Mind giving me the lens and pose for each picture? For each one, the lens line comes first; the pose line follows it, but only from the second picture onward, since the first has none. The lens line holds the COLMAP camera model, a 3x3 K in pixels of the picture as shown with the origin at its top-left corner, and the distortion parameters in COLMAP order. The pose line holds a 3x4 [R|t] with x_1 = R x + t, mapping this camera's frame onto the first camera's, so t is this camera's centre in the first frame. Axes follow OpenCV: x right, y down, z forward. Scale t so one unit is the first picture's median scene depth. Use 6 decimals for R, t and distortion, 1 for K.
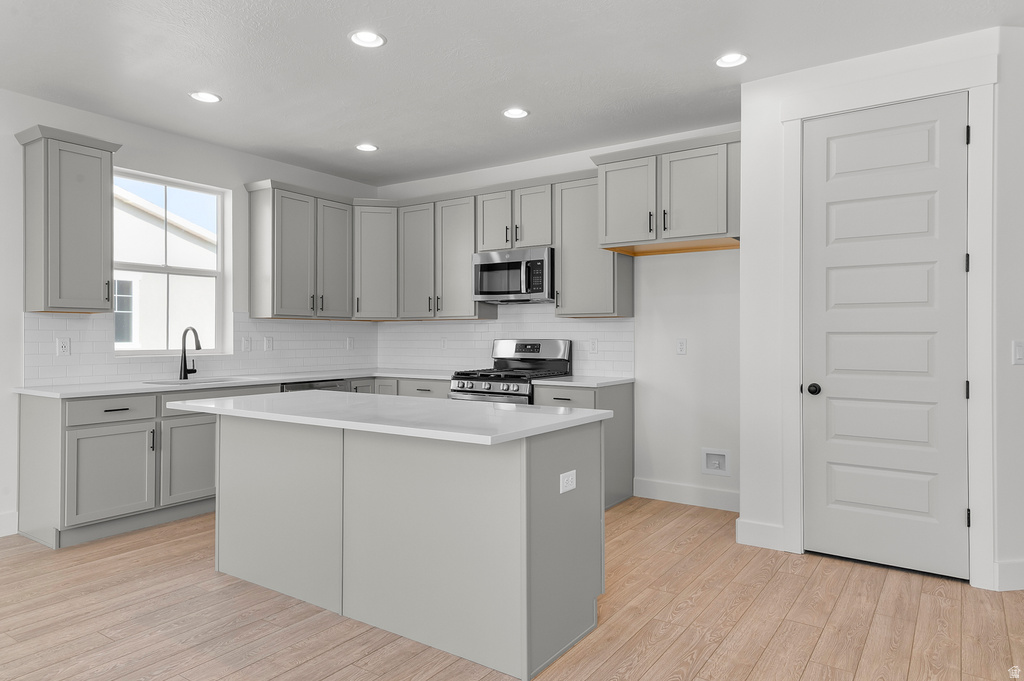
lens RADIAL K [[652.1, 0, 512.0], [0, 652.1, 340.5], [0, 0, 1]] dist [0.004755, 0.001075]
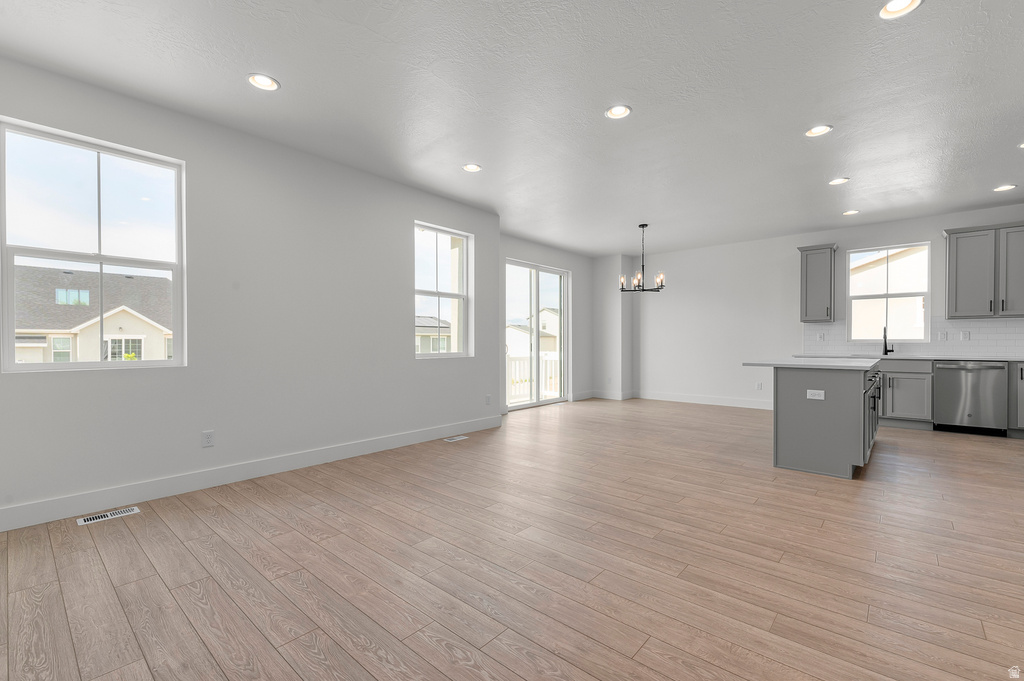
lens RADIAL K [[442.2, 0, 513.8], [0, 442.2, 346.1], [0, 0, 1]] dist [0.000294, -0.000776]
pose [[-0.112473, 0.008465, -0.993619, 0.825709], [-0.006291, 0.999938, 0.009231, 0.028307], [0.993635, 0.007289, -0.112412, 0.100319]]
